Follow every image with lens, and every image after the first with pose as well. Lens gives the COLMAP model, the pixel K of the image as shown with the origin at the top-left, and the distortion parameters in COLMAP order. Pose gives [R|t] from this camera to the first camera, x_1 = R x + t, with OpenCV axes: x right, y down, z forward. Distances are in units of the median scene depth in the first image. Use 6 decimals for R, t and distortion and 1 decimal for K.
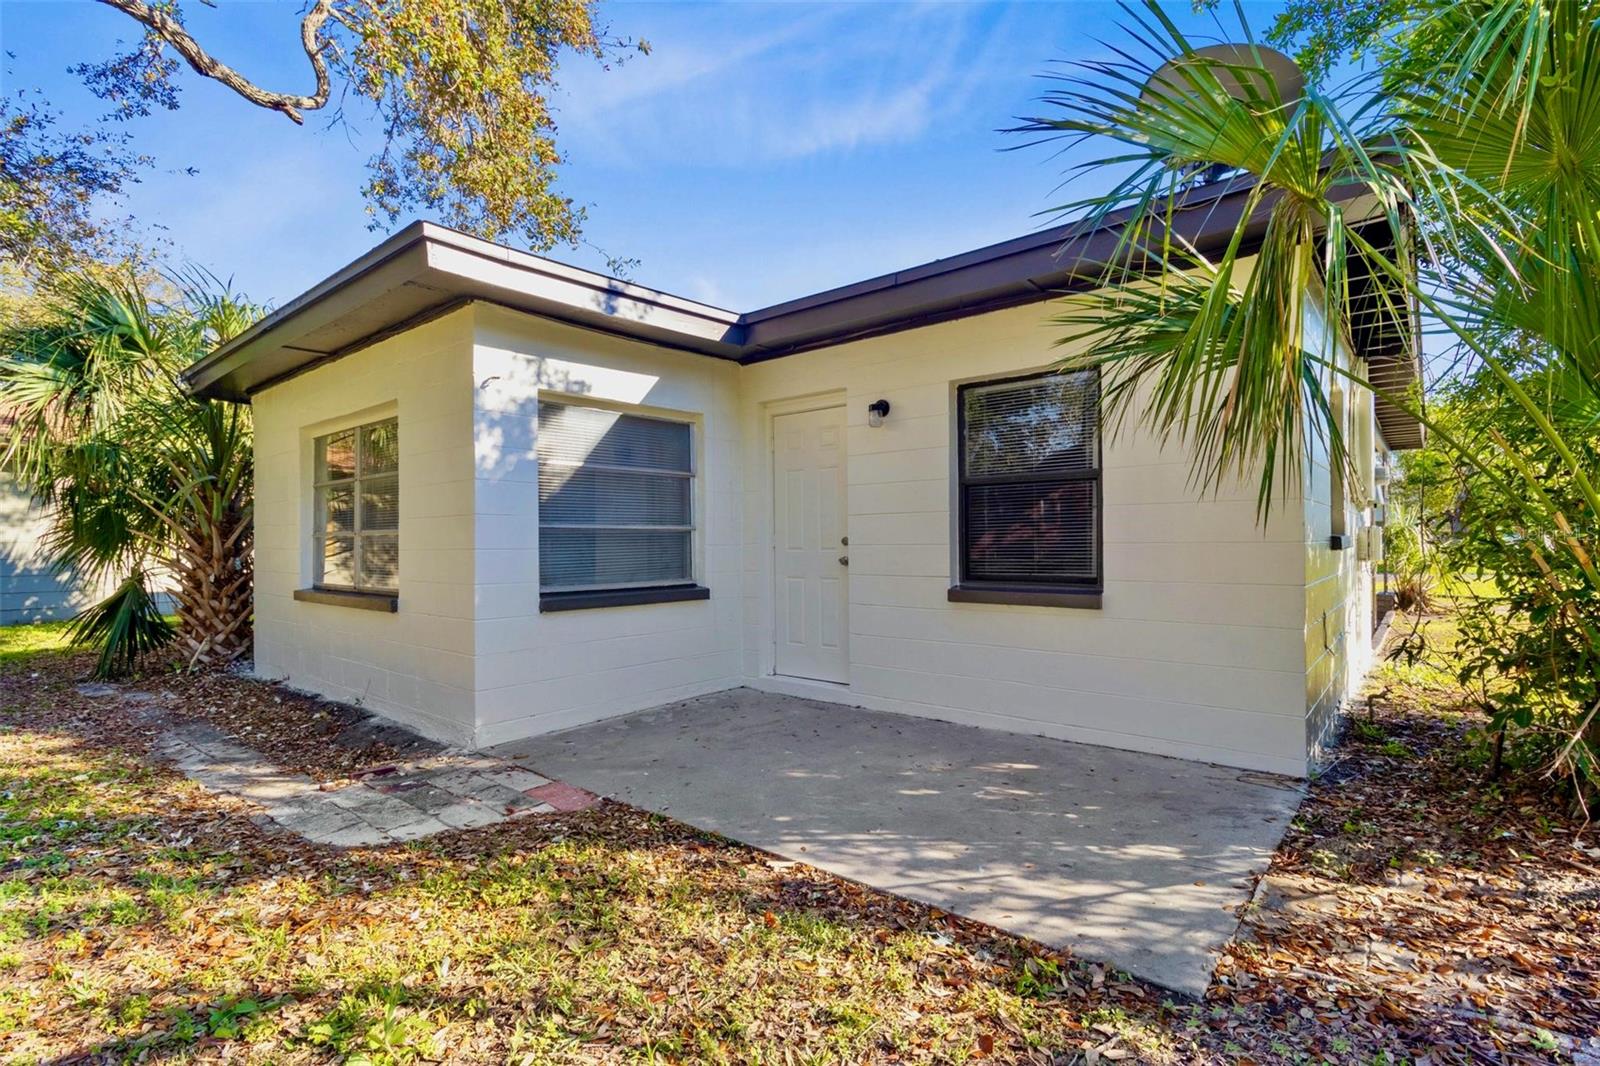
lens RADIAL K [[764.0, 0, 796.9], [0, 764.0, 510.3], [0, 0, 1]] dist [0.000646, 0.000085]
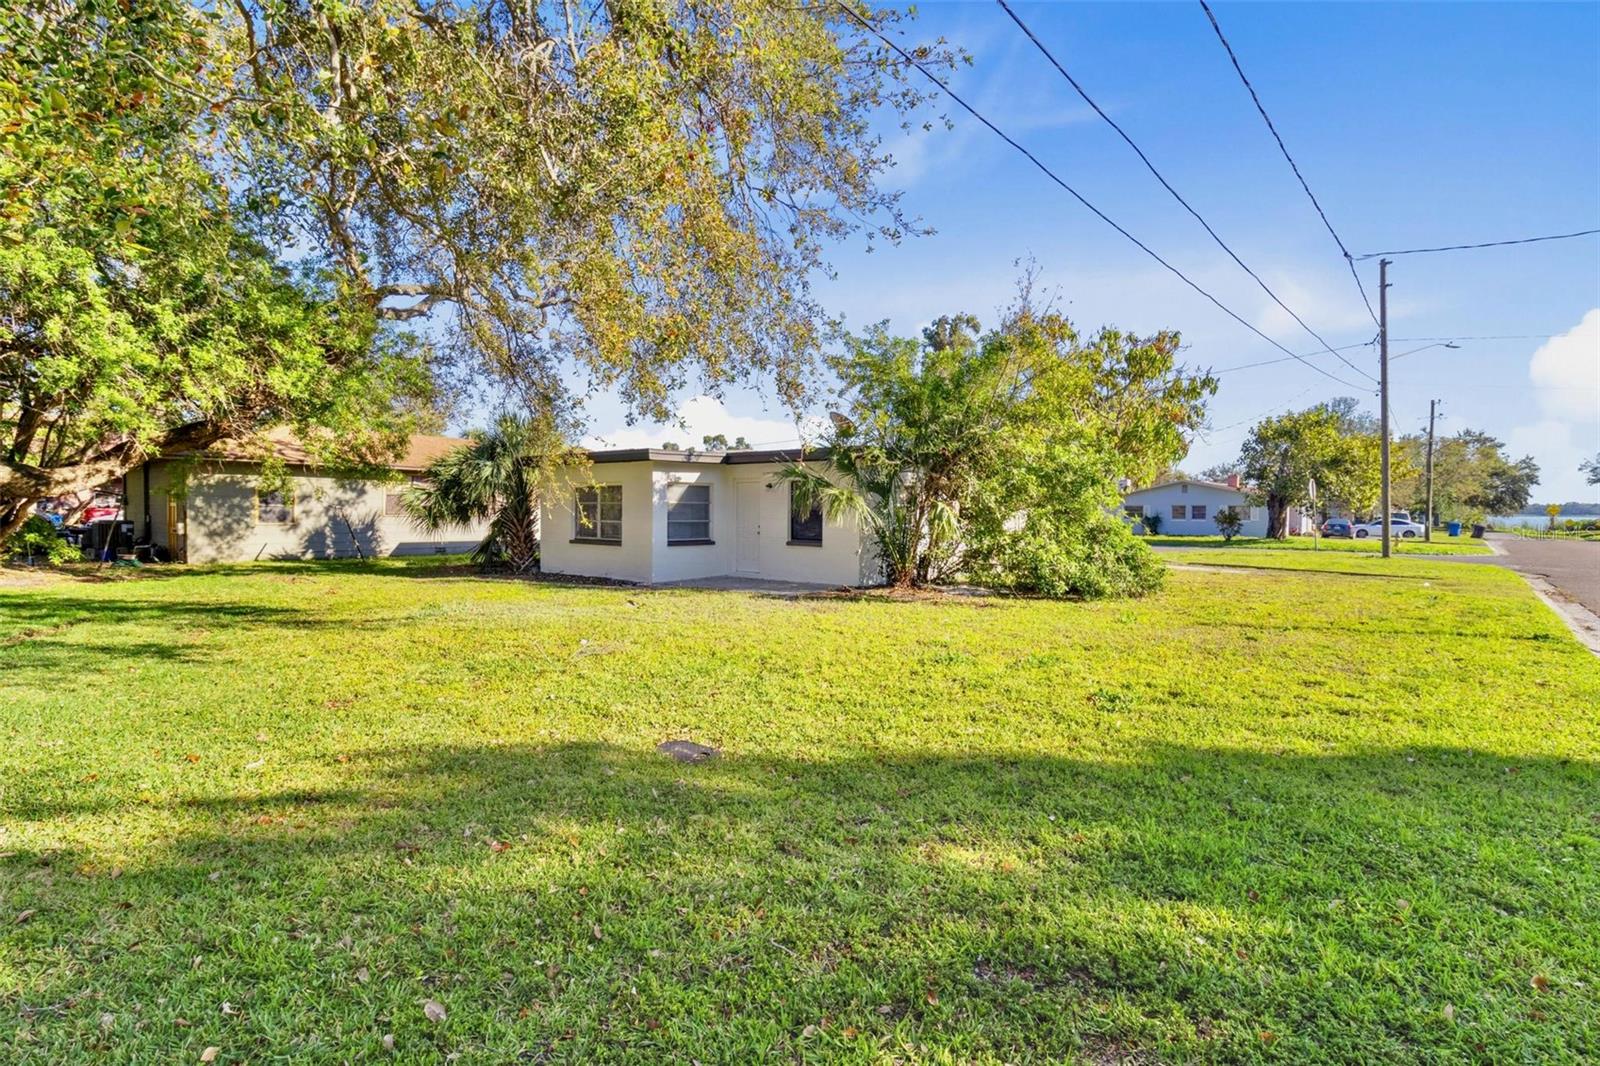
lens RADIAL K [[764.0, 0, 796.9], [0, 764.0, 510.3], [0, 0, 1]] dist [0.000646, 0.000085]
pose [[0.999752, 0.020193, 0.009414, 0.205770], [-0.020410, 0.999516, 0.023483, -0.112550], [-0.008935, -0.023670, 0.999680, -2.333860]]
